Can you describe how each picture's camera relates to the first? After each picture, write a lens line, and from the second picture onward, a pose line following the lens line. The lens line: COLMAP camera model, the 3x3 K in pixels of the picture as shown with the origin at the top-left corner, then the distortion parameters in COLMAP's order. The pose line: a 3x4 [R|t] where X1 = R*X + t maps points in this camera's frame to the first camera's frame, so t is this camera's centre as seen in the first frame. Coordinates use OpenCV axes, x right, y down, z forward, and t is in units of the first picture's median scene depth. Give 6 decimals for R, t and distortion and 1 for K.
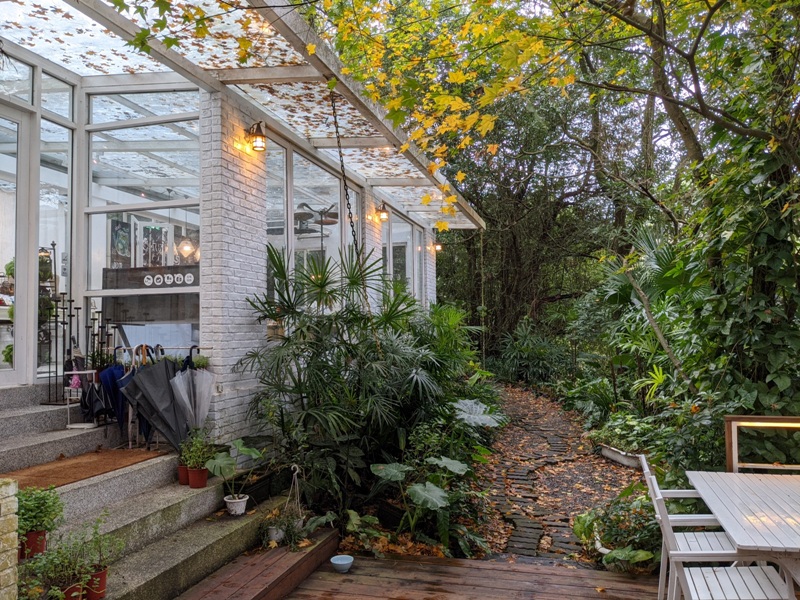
lens RADIAL K [[626.9, 0, 393.5], [0, 626.9, 301.5], [0, 0, 1]] dist [0.054554, -0.075349]
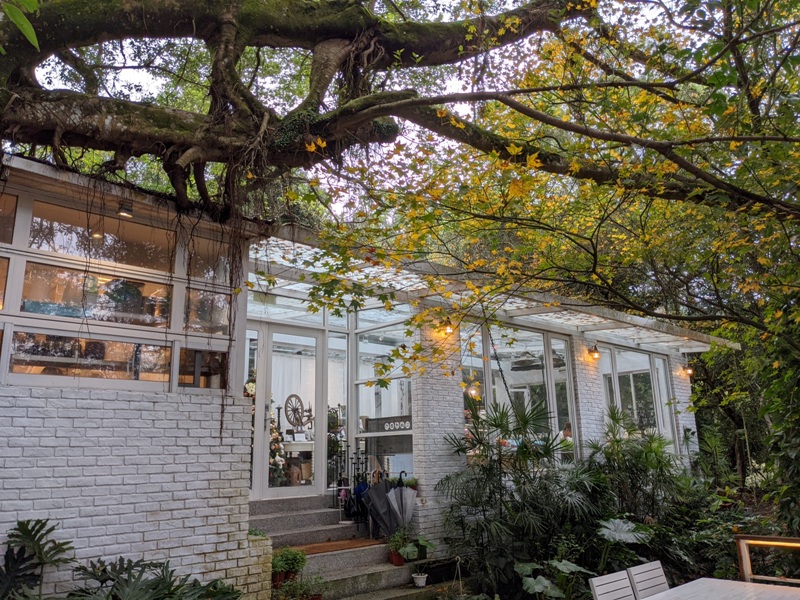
lens RADIAL K [[626.7, 0, 395.2], [0, 626.7, 299.5], [0, 0, 1]] dist [0.049114, -0.072206]
pose [[0.857207, -0.127168, -0.499023, 0.454192], [0.033288, 0.980687, -0.192731, -0.043145], [0.513895, 0.148599, 0.844885, -0.350764]]
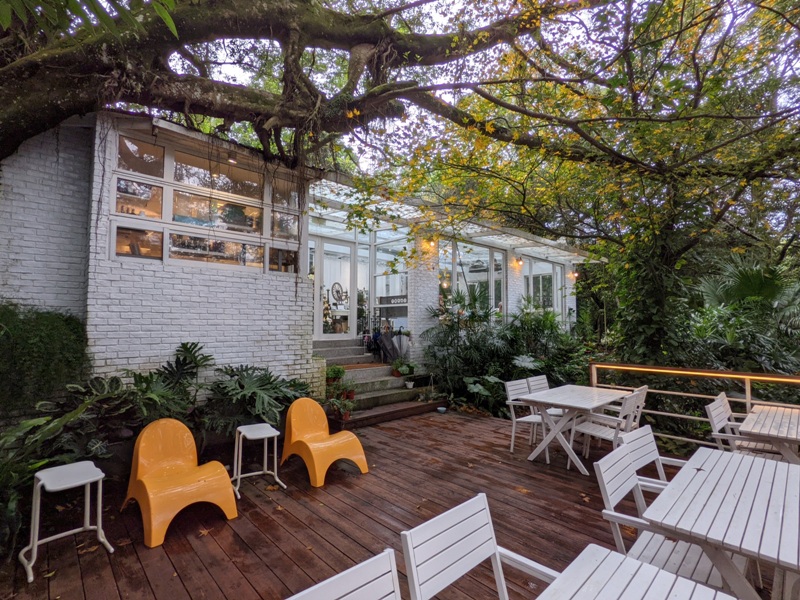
lens RADIAL K [[385.8, 0, 398.9], [0, 385.8, 303.3], [0, 0, 1]] dist [-0.001830, 0.003377]
pose [[0.859708, -0.009257, -0.510703, 0.461736], [0.007943, 0.999957, -0.004754, -0.017587], [0.510725, 0.000030, 0.859744, -0.367599]]
